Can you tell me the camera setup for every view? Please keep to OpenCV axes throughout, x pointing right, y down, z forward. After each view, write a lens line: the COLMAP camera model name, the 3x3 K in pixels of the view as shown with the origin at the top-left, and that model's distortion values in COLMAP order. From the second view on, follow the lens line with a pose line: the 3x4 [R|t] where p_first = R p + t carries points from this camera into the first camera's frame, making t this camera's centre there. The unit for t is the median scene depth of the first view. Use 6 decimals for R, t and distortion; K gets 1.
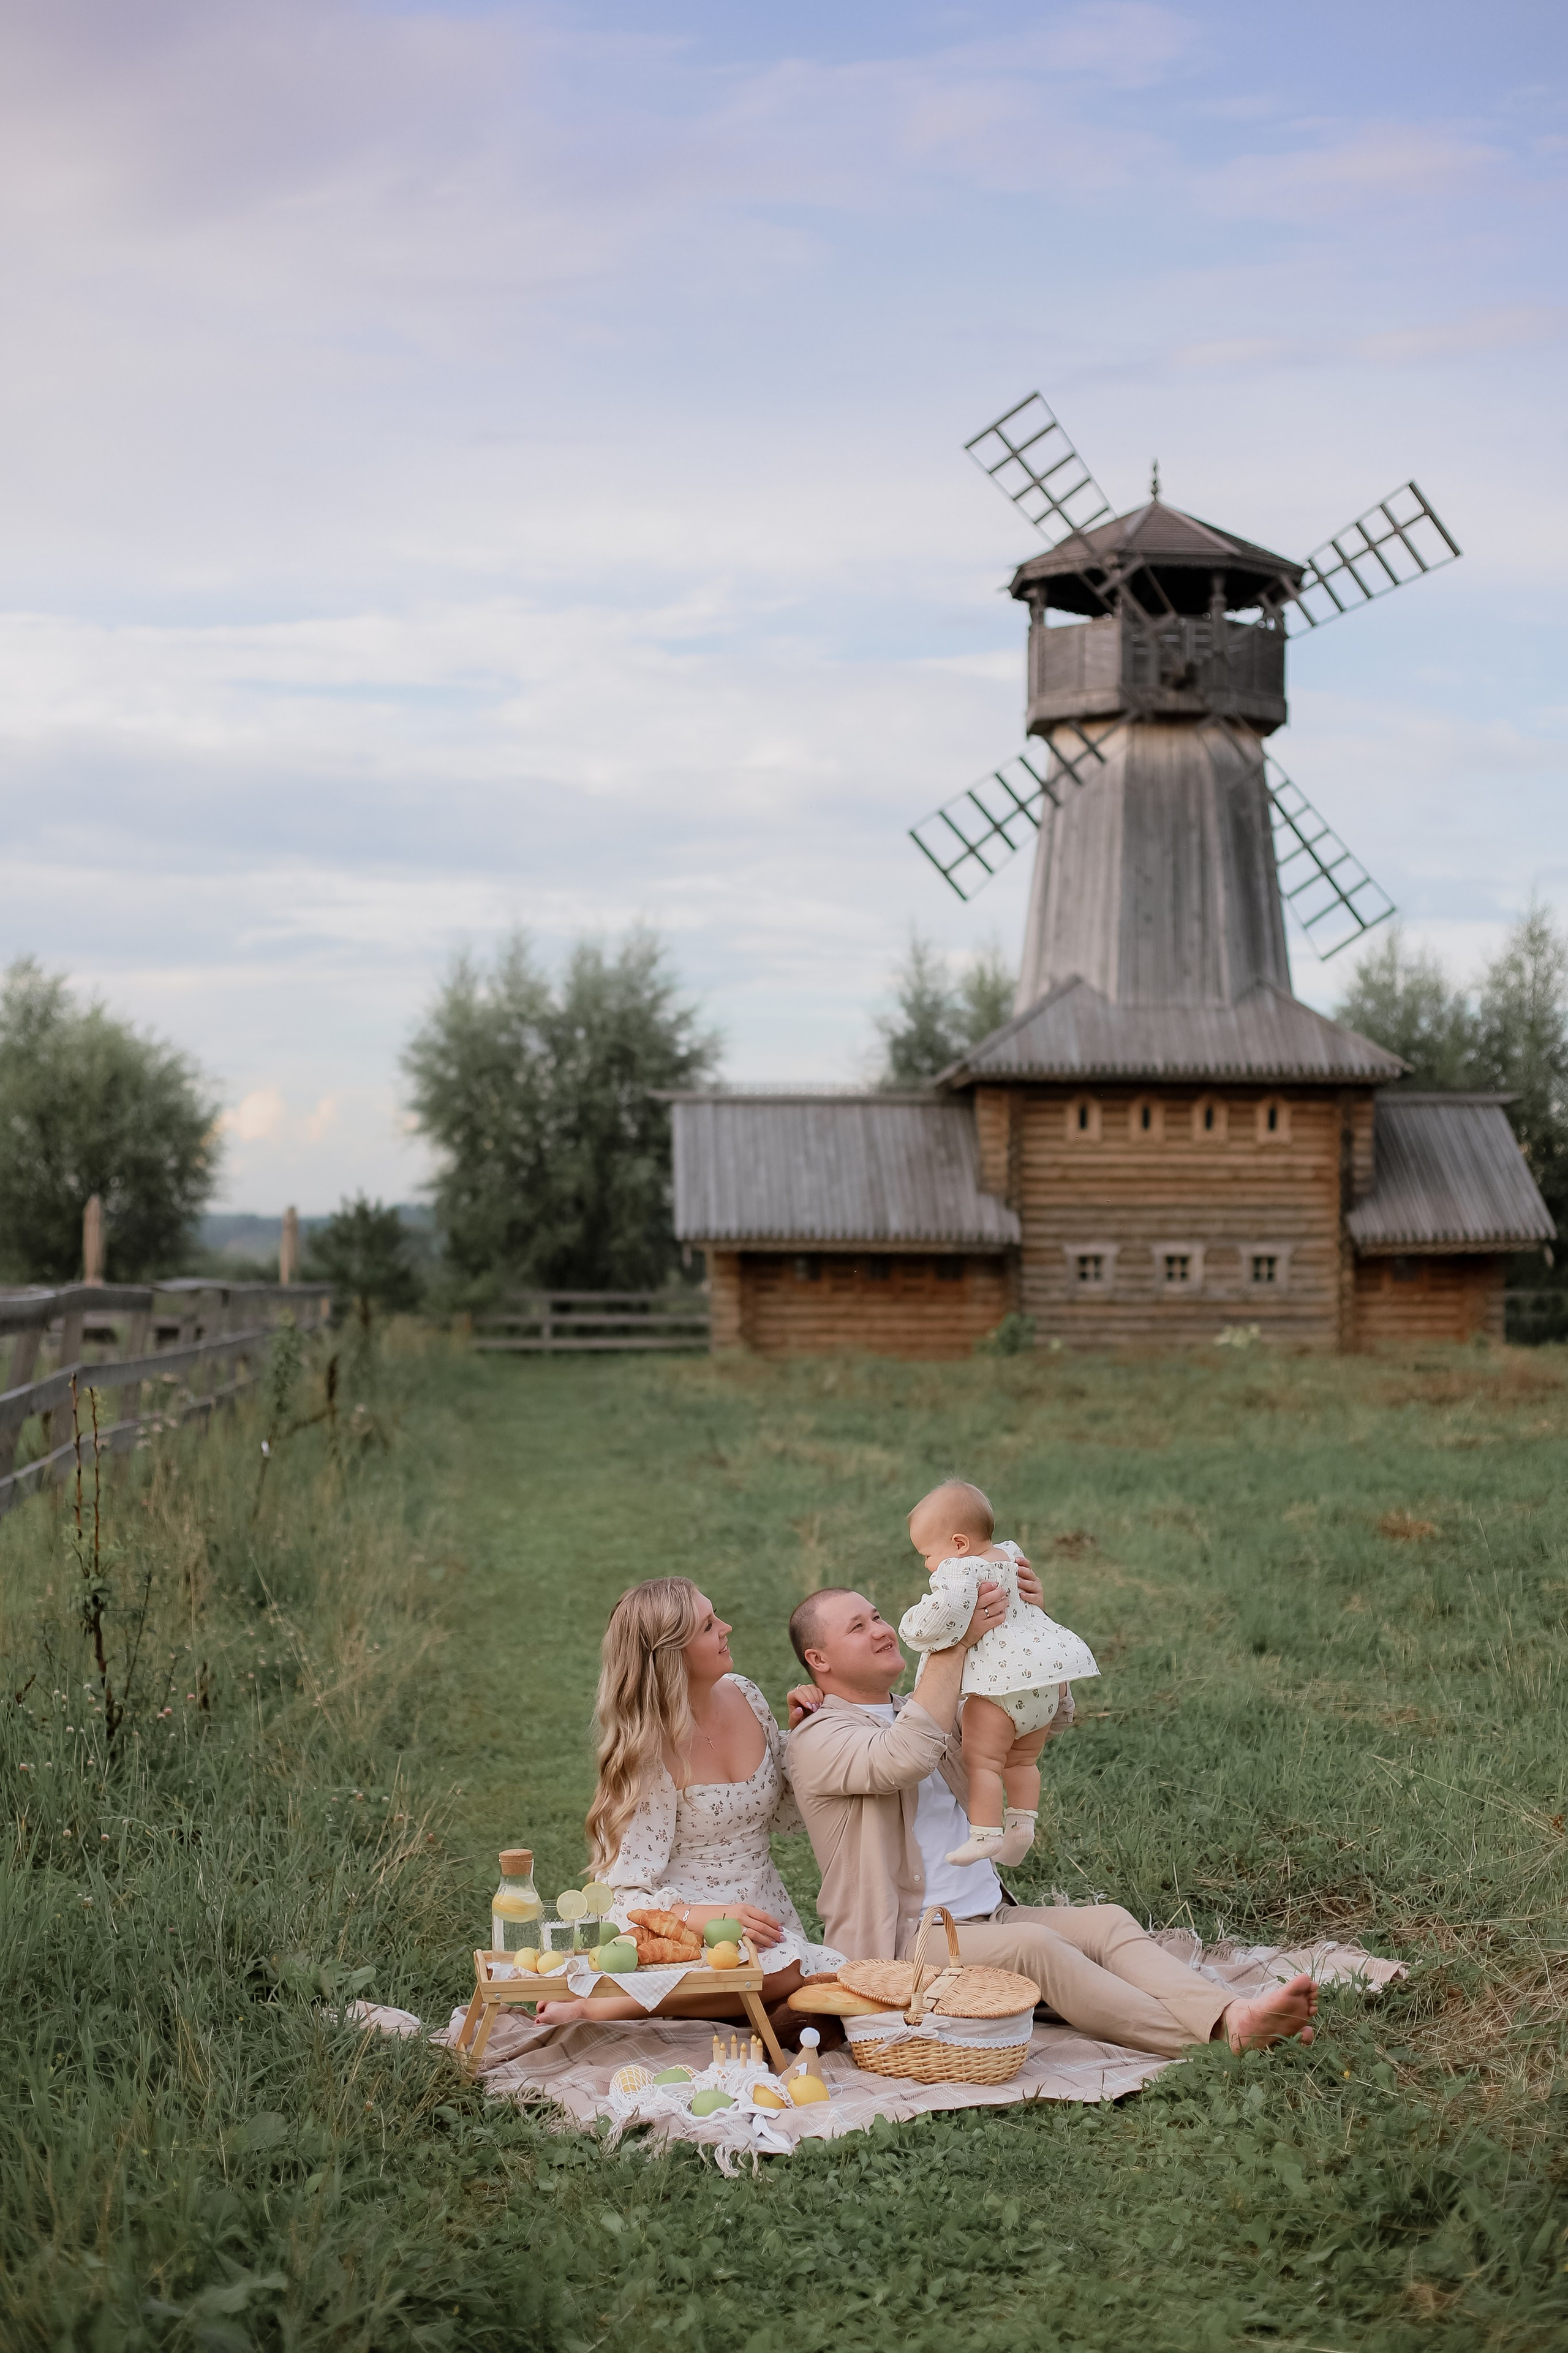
lens RADIAL K [[3351.1, 0, 793.4], [0, 3351.1, 1185.9], [0, 0, 1]] dist [-0.111314, 0.000000]
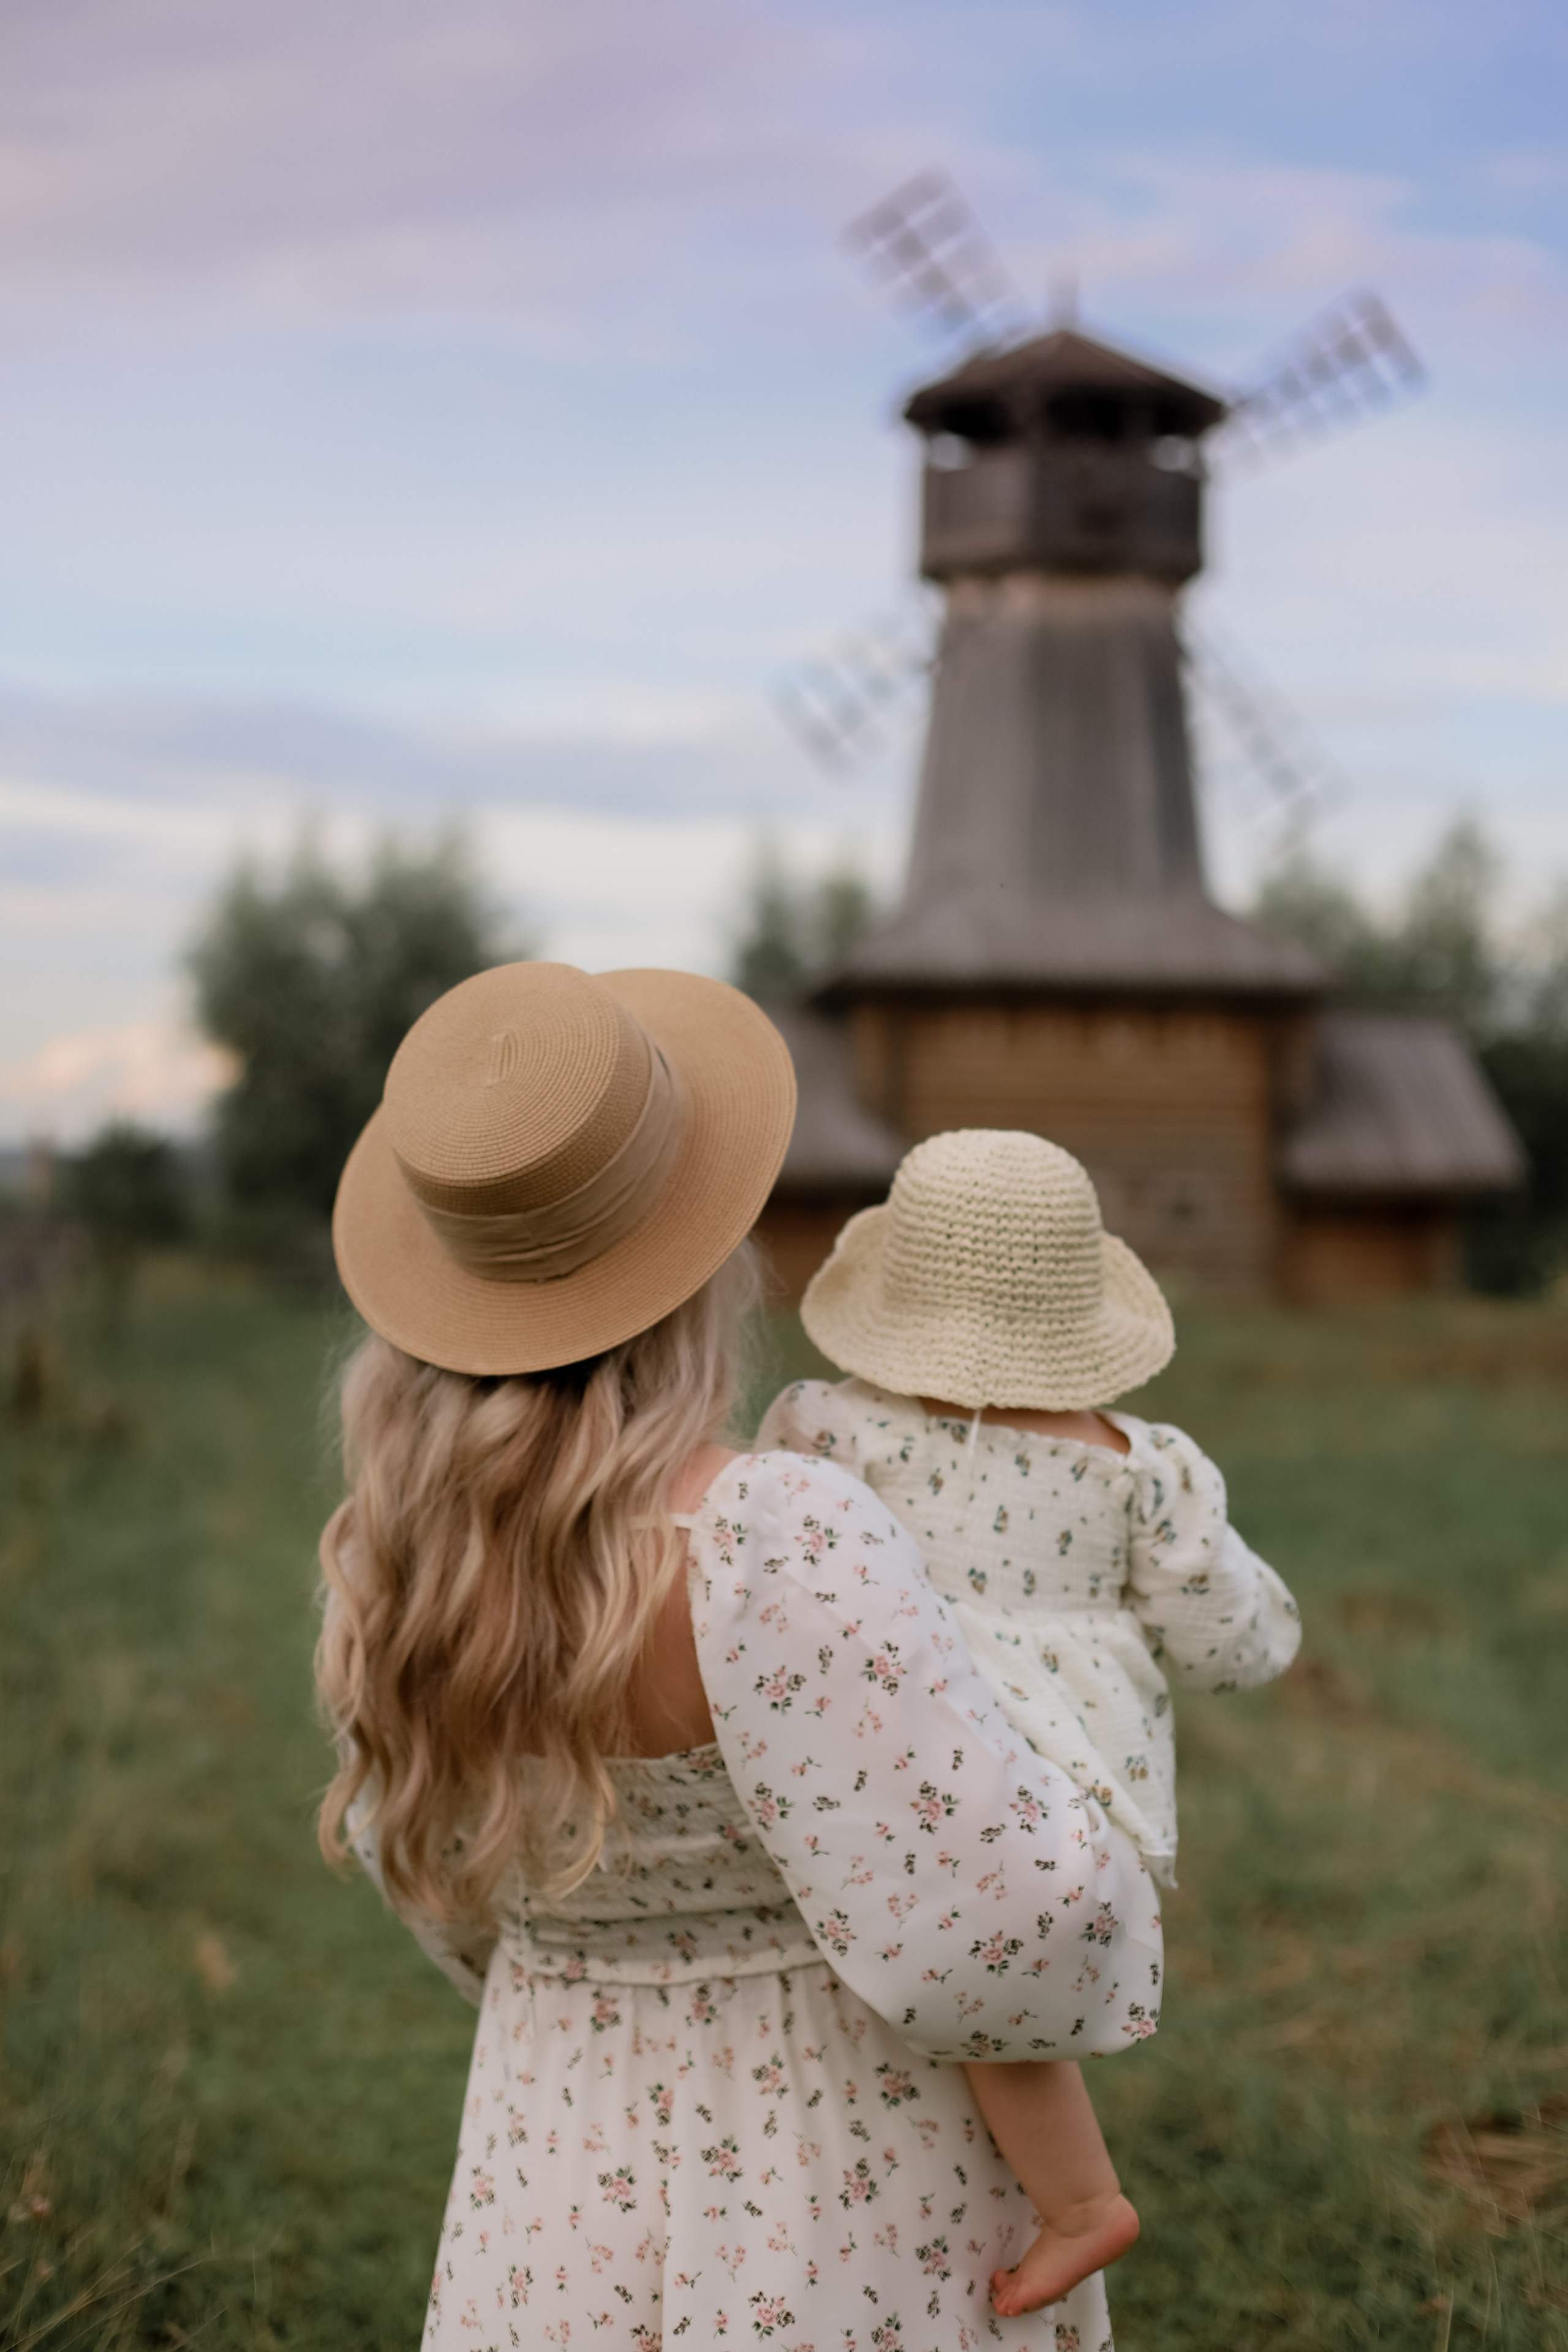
lens RADIAL K [[3349.9, 0, 798.9], [0, 3349.9, 1170.2], [0, 0, 1]] dist [-0.111314, 0.000000]
pose [[0.997847, 0.010527, 0.064739, -0.013397], [-0.011617, 0.999796, 0.016493, 0.001575], [-0.064552, -0.017210, 0.997766, 0.147152]]
